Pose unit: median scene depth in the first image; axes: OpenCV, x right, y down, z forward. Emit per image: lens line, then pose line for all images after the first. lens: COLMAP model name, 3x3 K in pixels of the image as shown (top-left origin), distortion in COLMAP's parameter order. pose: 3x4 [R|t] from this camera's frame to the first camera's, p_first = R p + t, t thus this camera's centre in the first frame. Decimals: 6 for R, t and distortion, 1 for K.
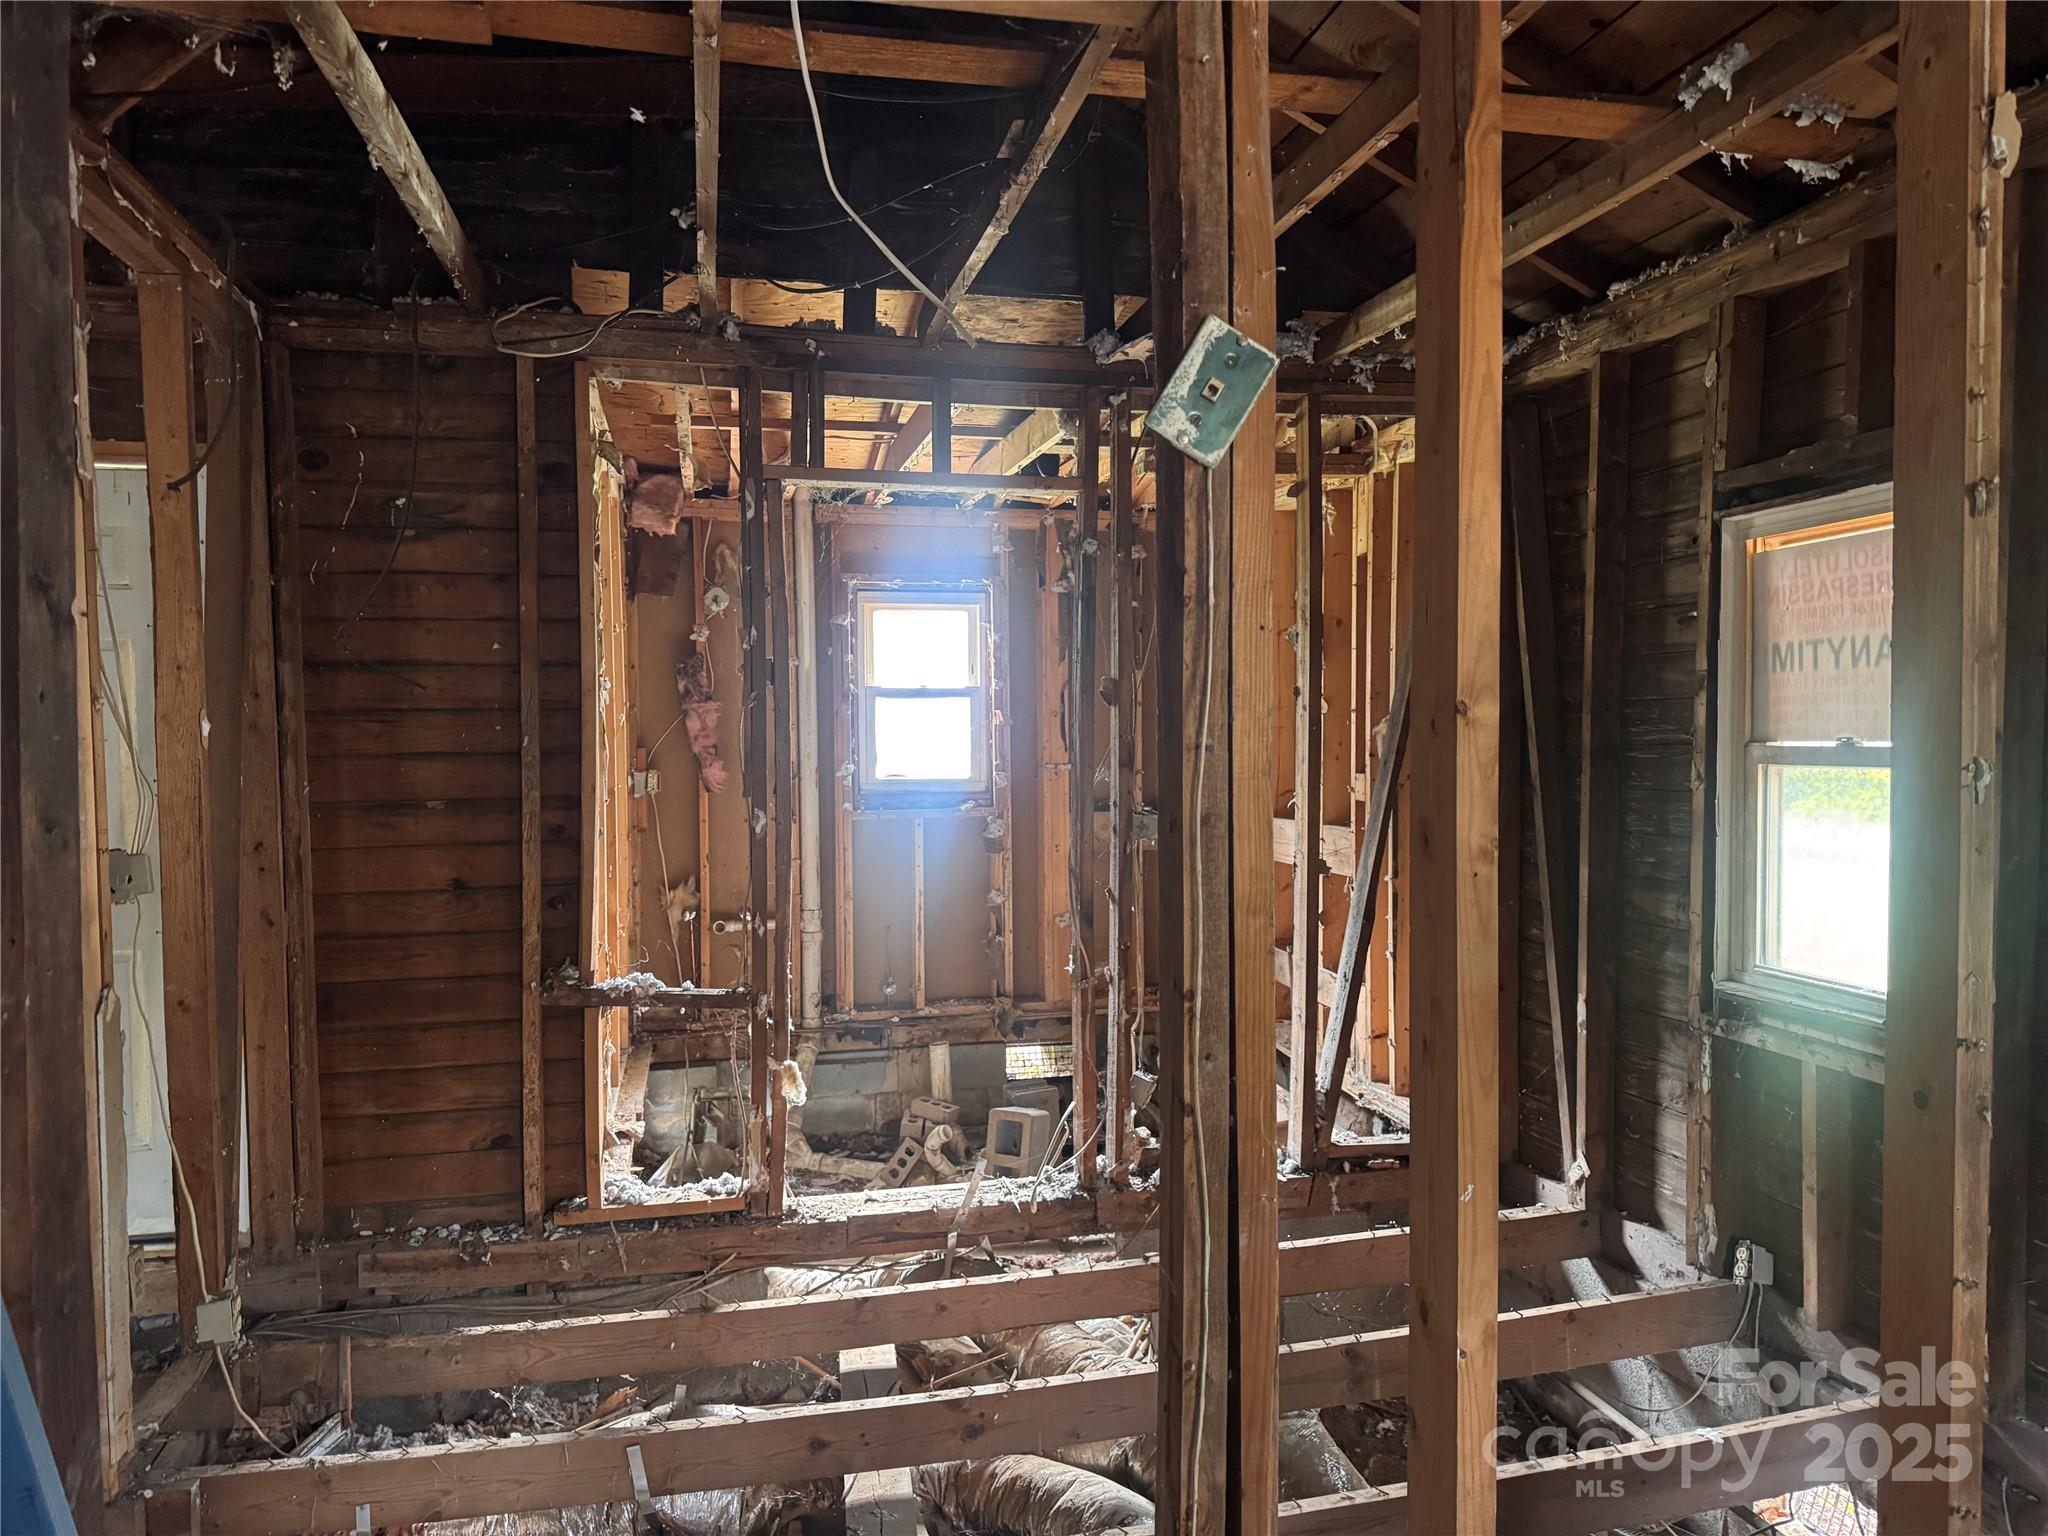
lens RADIAL K [[1421.9, 0, 1024.0], [0, 1421.9, 768.0], [0, 0, 1]] dist [0.164227, -0.331115]
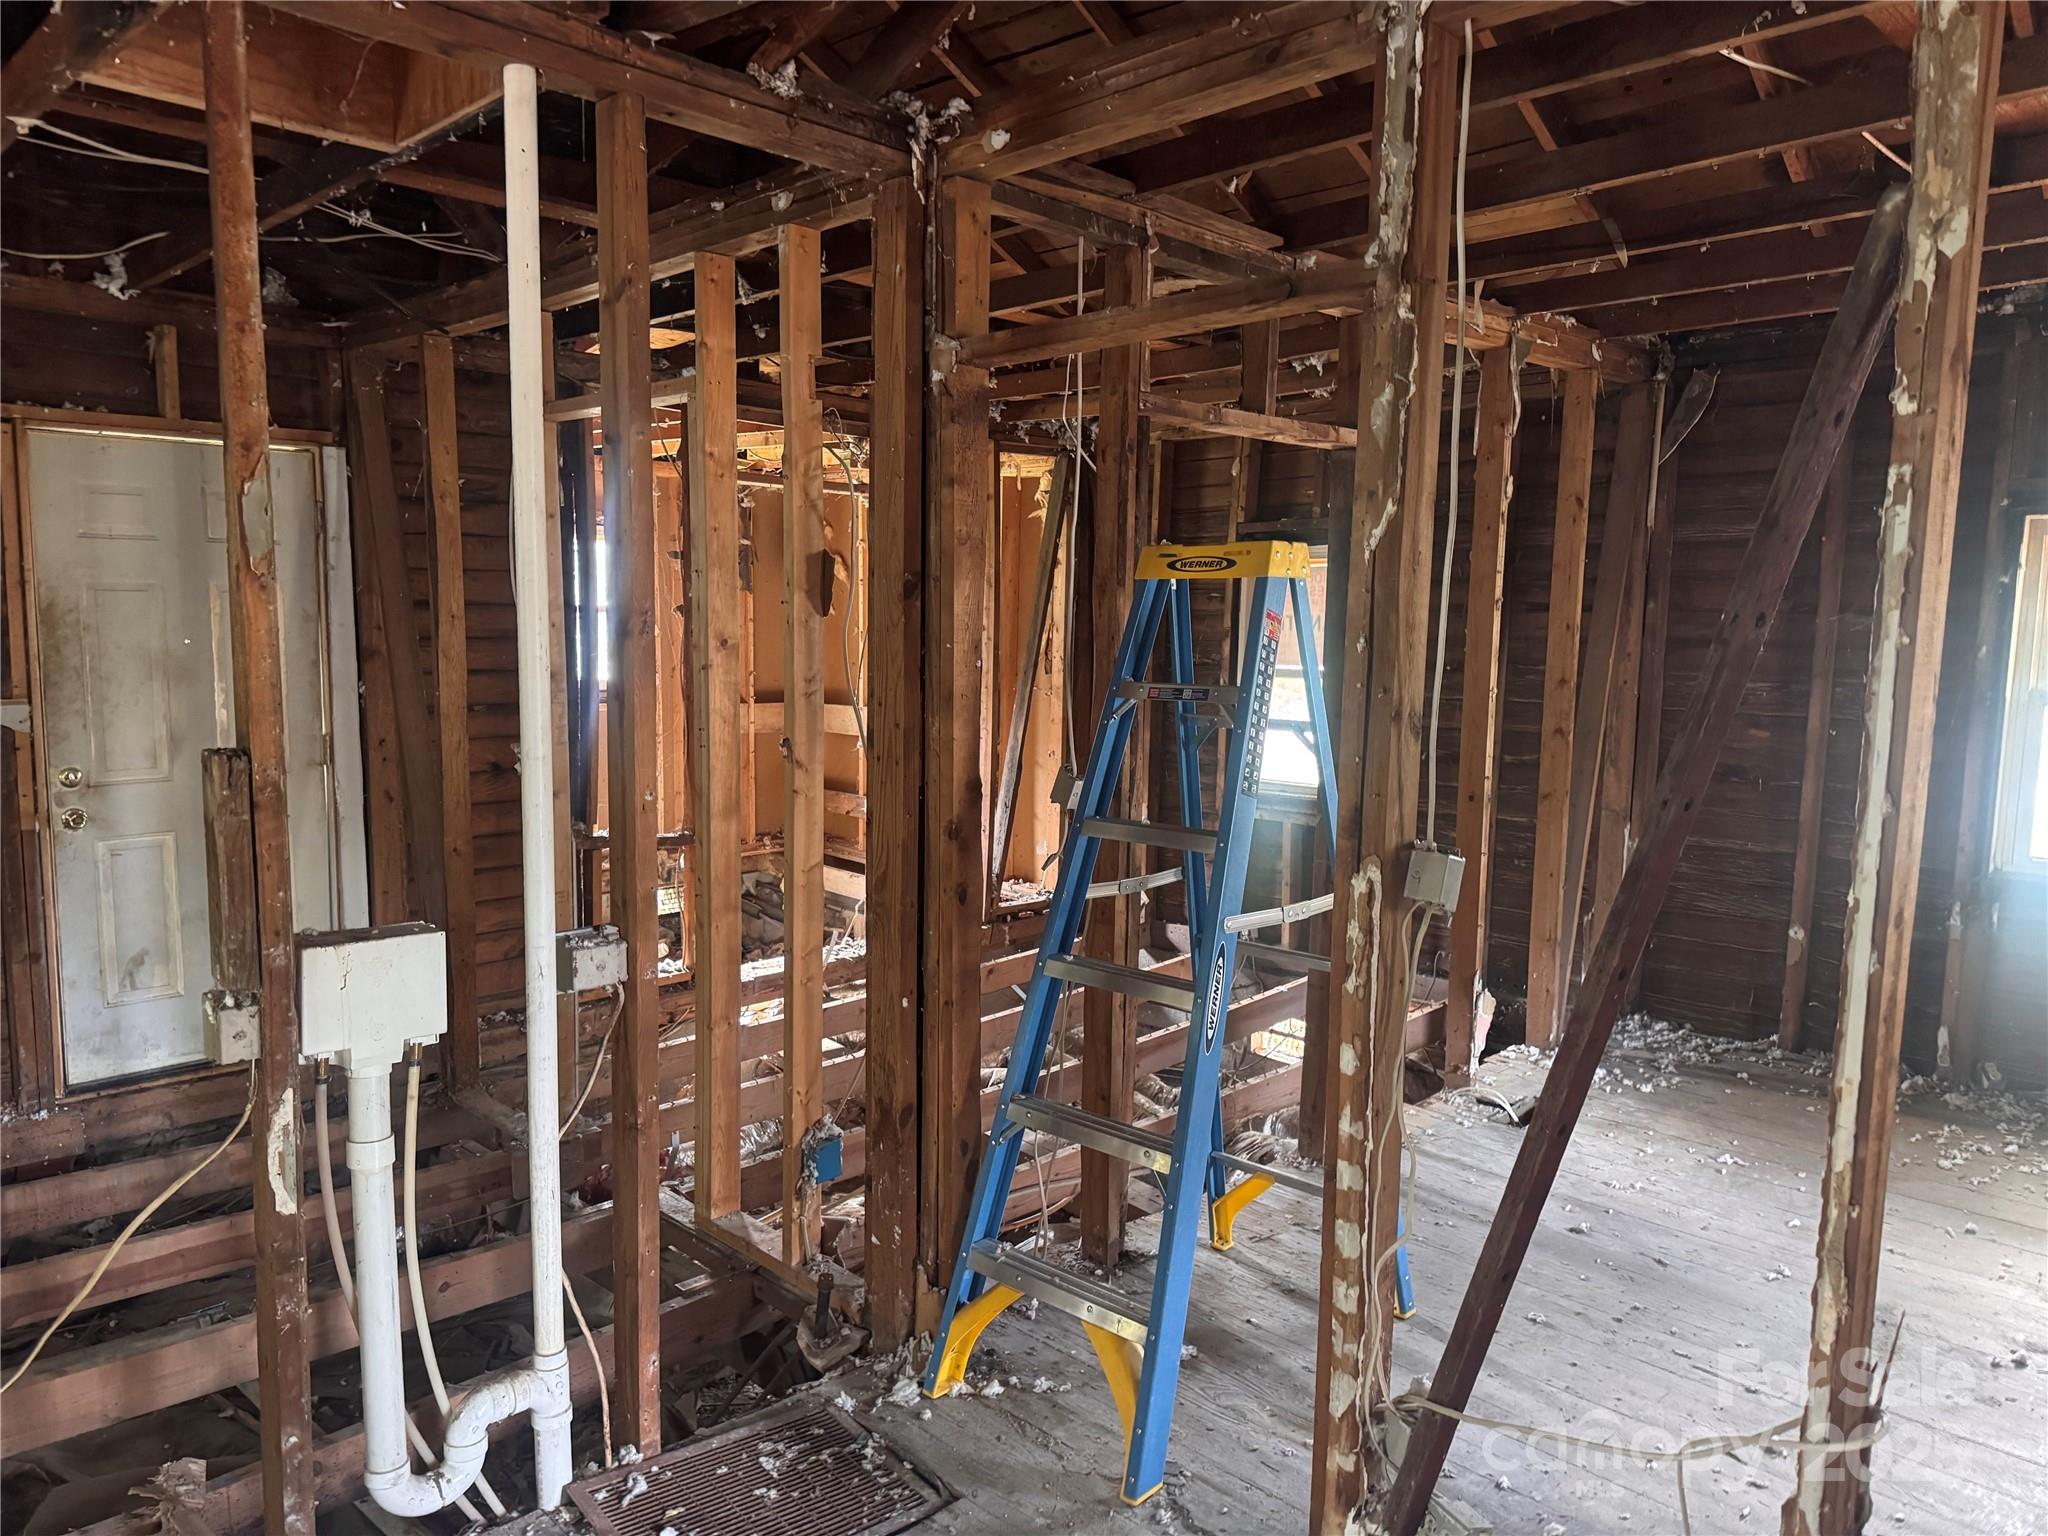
lens RADIAL K [[1431.0, 0, 1020.7], [0, 1431.0, 767.6], [0, 0, 1]] dist [0.045148, -0.056567]
pose [[0.848369, -0.039844, 0.527904, -0.650190], [-0.004088, 0.996641, 0.081792, -0.029584], [-0.529390, -0.071548, 0.845356, -0.384906]]
